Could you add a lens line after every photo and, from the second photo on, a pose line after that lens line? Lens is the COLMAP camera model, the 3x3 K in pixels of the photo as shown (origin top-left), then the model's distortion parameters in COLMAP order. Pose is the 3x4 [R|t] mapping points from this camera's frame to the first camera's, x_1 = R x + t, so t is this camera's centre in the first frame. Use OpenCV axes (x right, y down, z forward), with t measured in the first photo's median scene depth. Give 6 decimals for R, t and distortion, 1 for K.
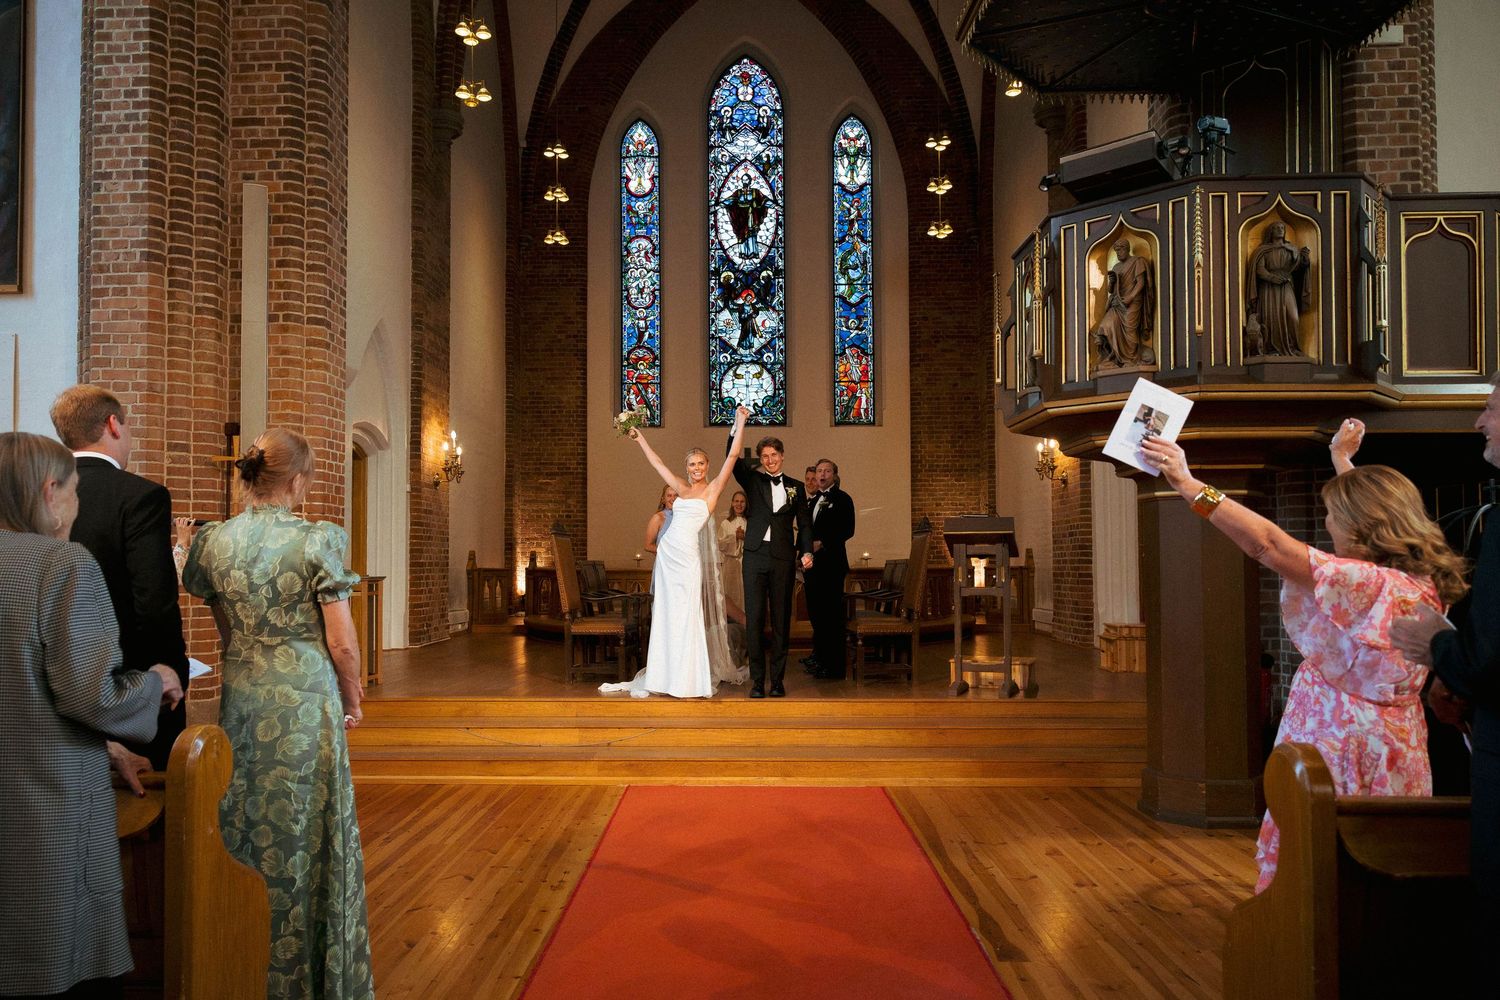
lens RADIAL K [[1055.2, 0, 709.9], [0, 1055.2, 533.5], [0, 0, 1]] dist [-0.005389, 0.010619]
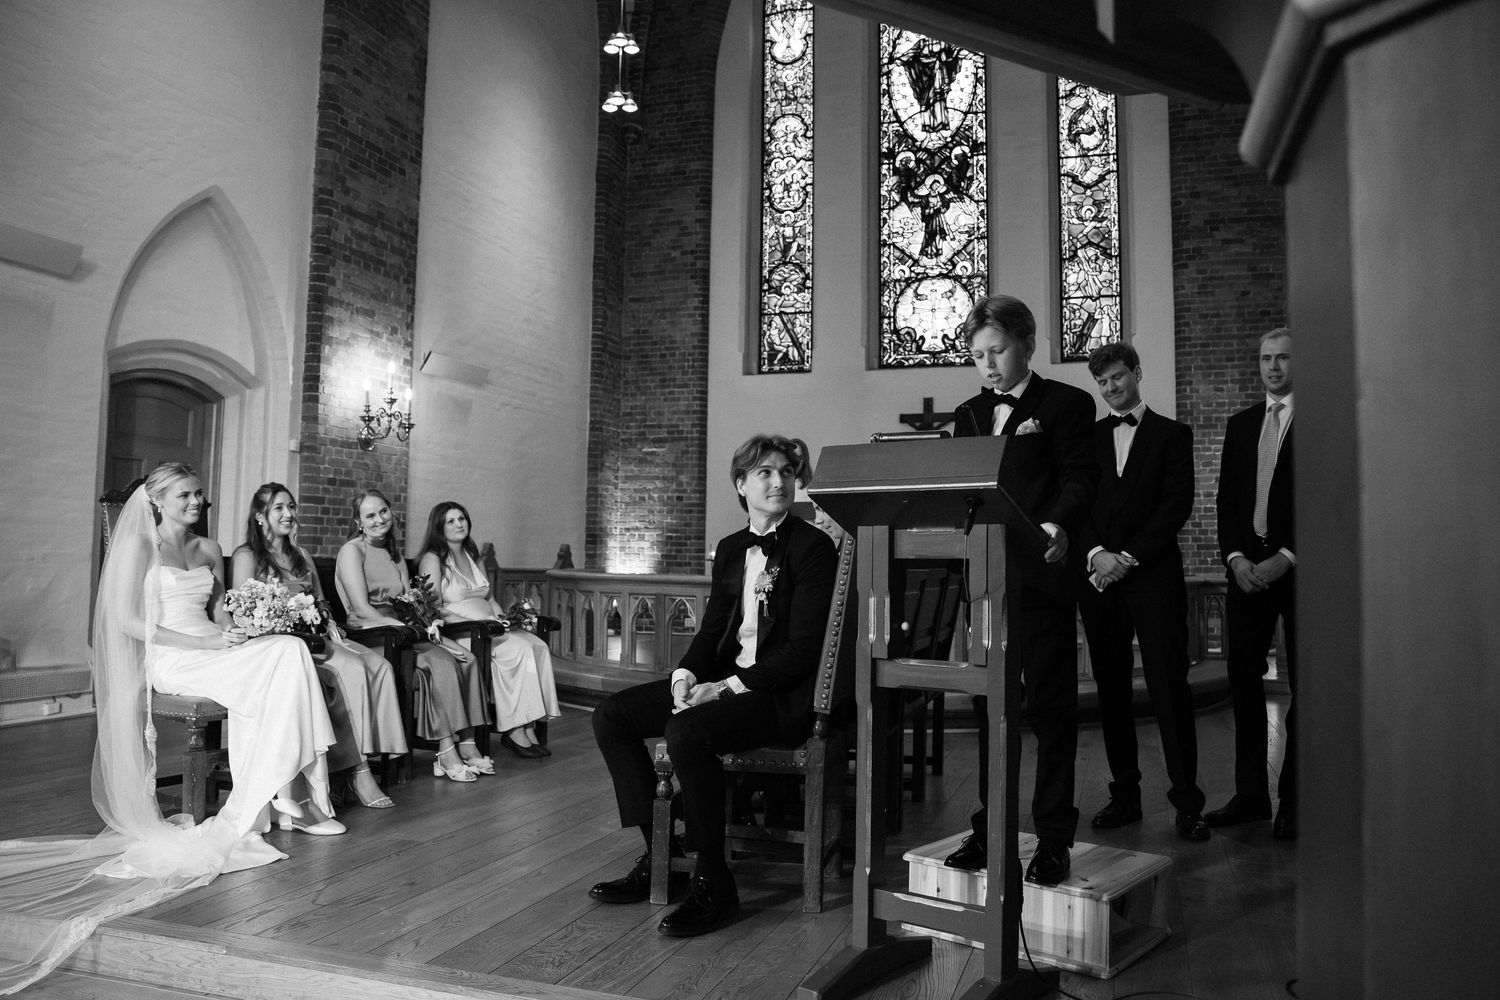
lens RADIAL K [[1135.1, 0, 793.5], [0, 1135.1, 441.7], [0, 0, 1]] dist [-0.038809, 0.072763]
pose [[0.967986, -0.012933, -0.250671, 0.132166], [-0.006912, 0.996920, -0.078124, 0.005014], [0.250909, 0.077355, 0.964915, 0.264810]]
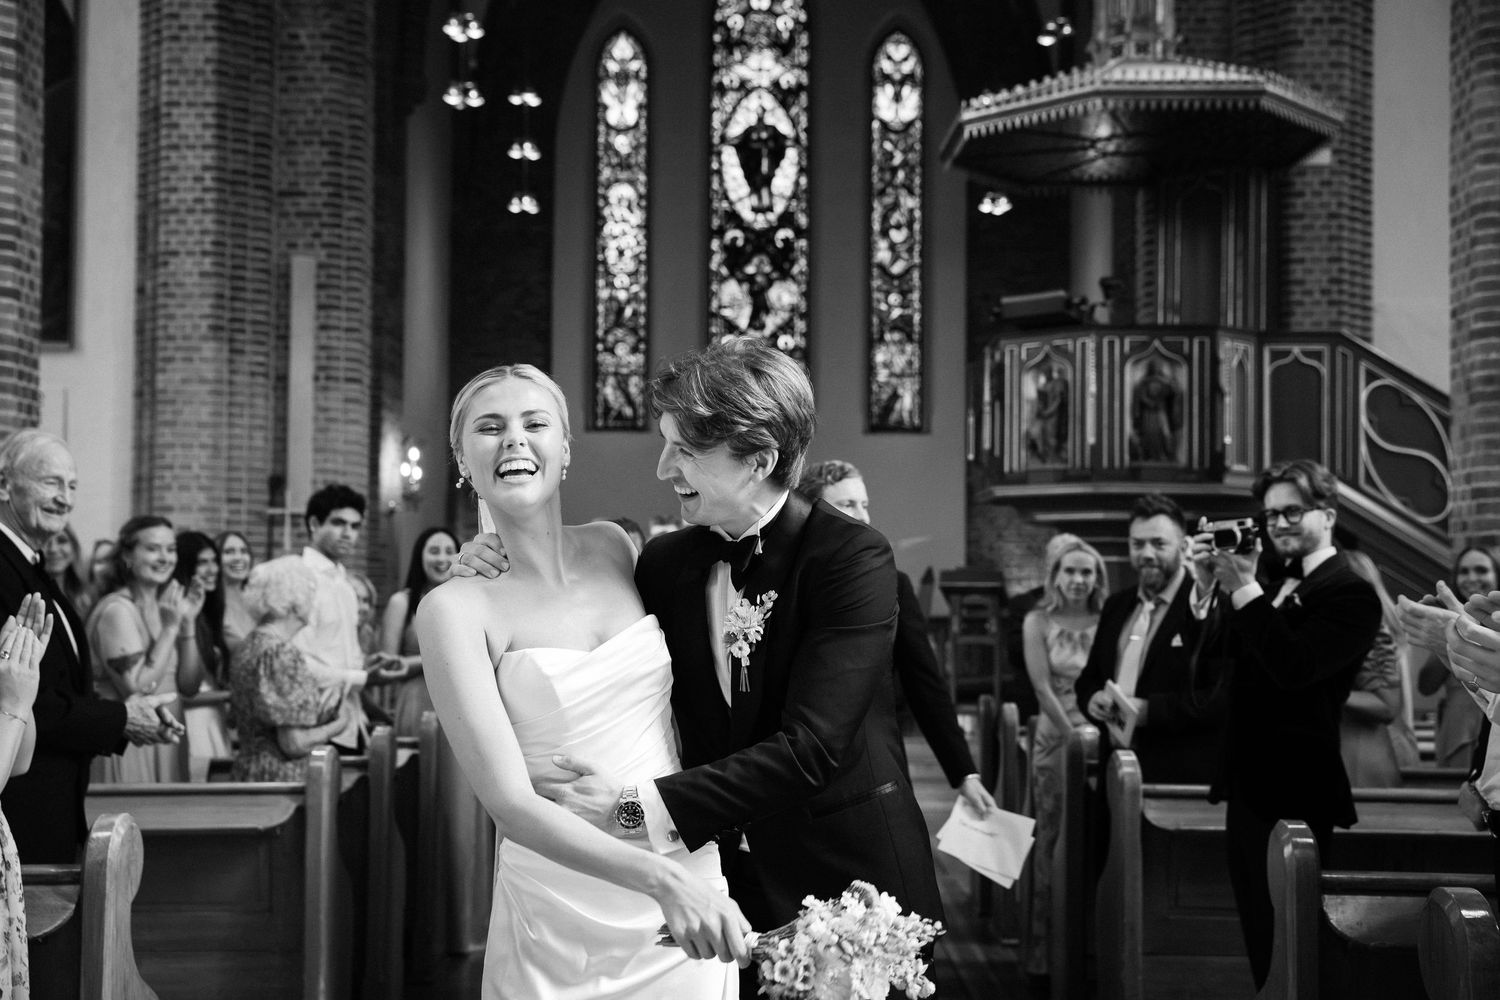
lens RADIAL K [[1887.7, 0, 744.8], [0, 1887.7, 501.9], [0, 0, 1]] dist [0.087684, 0.000000]
pose [[0.999532, 0.012151, 0.028084, -0.012132], [-0.011424, 0.999599, -0.025928, -0.013659], [-0.028388, 0.025595, 0.999269, -0.380492]]
